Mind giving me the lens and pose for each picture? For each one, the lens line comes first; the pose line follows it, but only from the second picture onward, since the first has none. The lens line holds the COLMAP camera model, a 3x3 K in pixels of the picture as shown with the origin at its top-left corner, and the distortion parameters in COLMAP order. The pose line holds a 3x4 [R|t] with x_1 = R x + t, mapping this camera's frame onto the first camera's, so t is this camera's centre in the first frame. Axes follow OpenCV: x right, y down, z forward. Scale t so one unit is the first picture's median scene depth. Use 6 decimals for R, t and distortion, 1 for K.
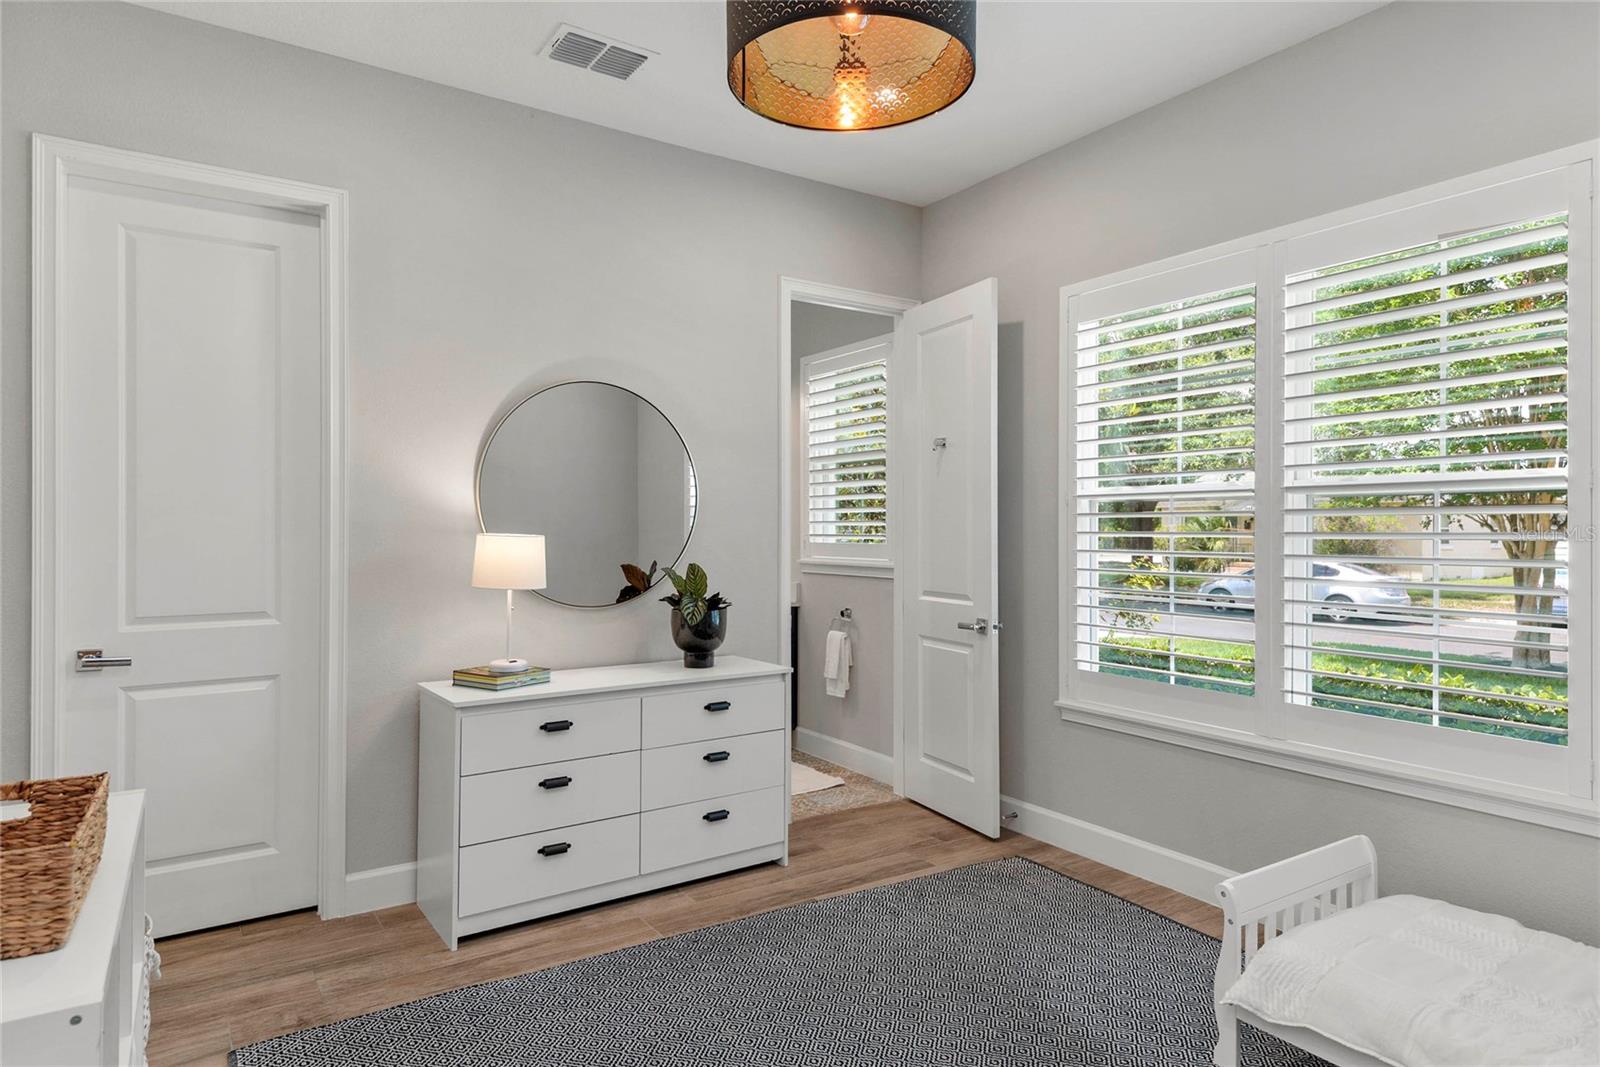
lens RADIAL K [[911.5, 0, 805.2], [0, 911.5, 525.8], [0, 0, 1]] dist [0.006183, -0.006296]
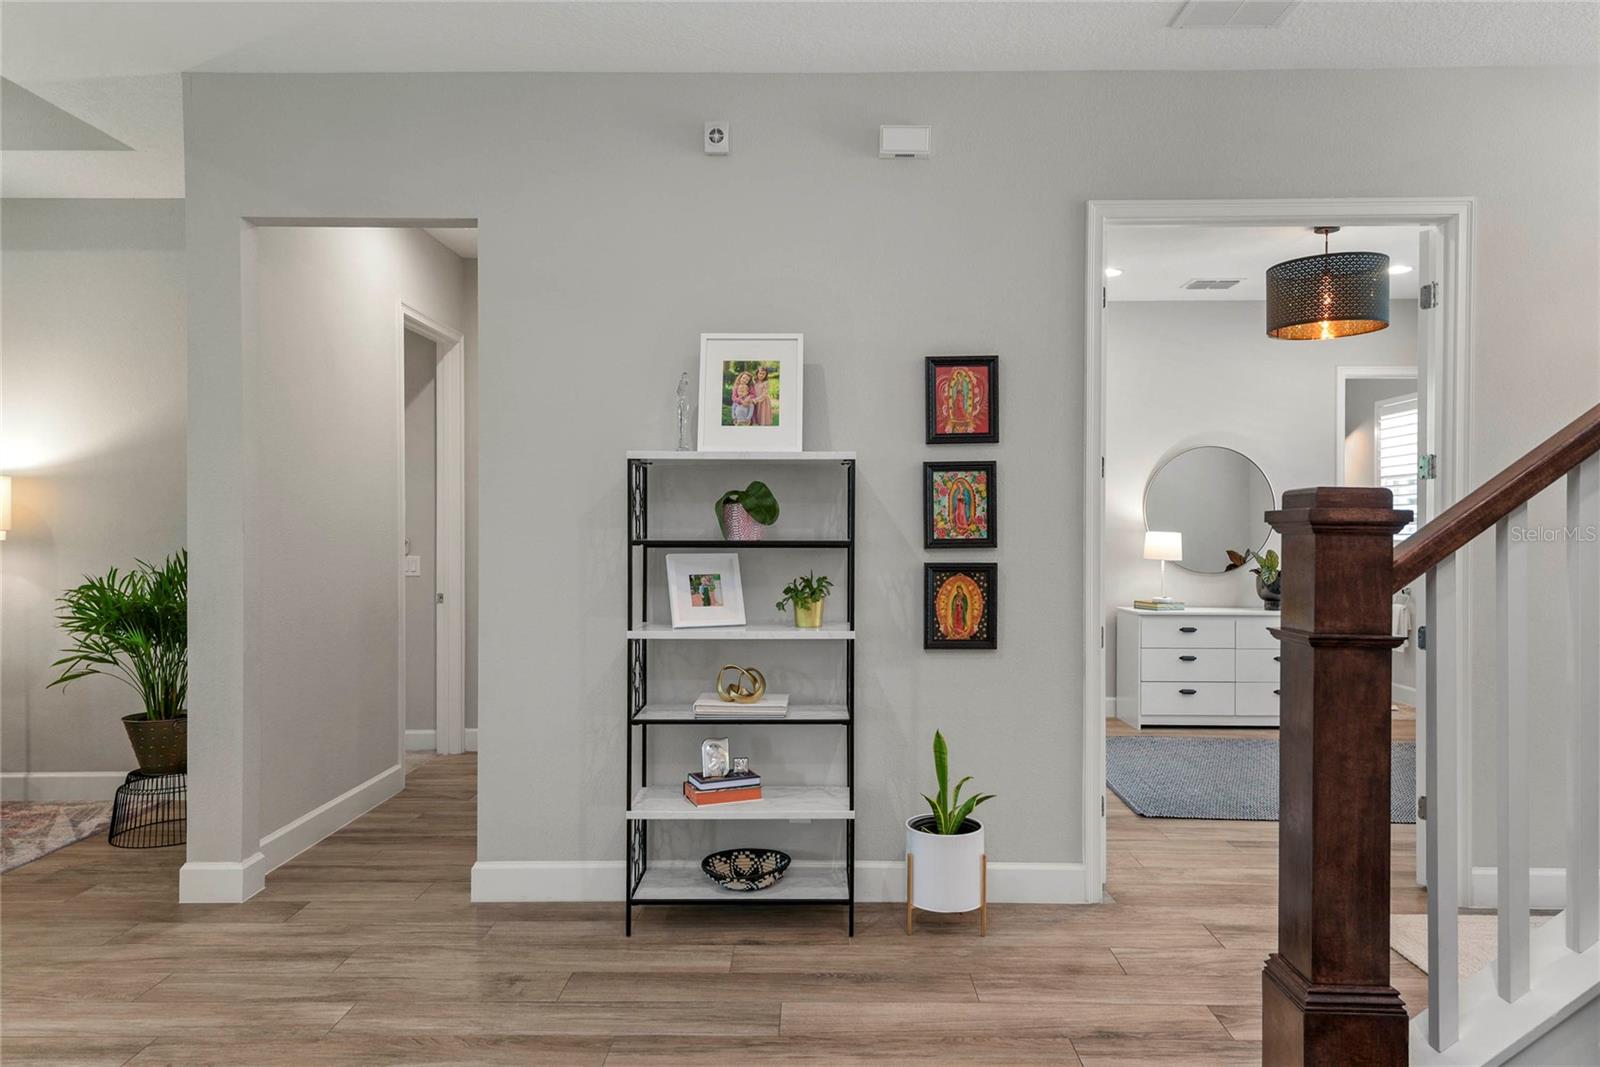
lens RADIAL K [[1188.0, 0, 803.6], [0, 1188.0, 525.9], [0, 0, 1]] dist [0.034399, -0.000084]
pose [[0.841284, 0.002339, -0.540588, 0.368479], [-0.000102, 0.999991, 0.004167, -0.013000], [0.540593, -0.003451, 0.841277, -1.417475]]
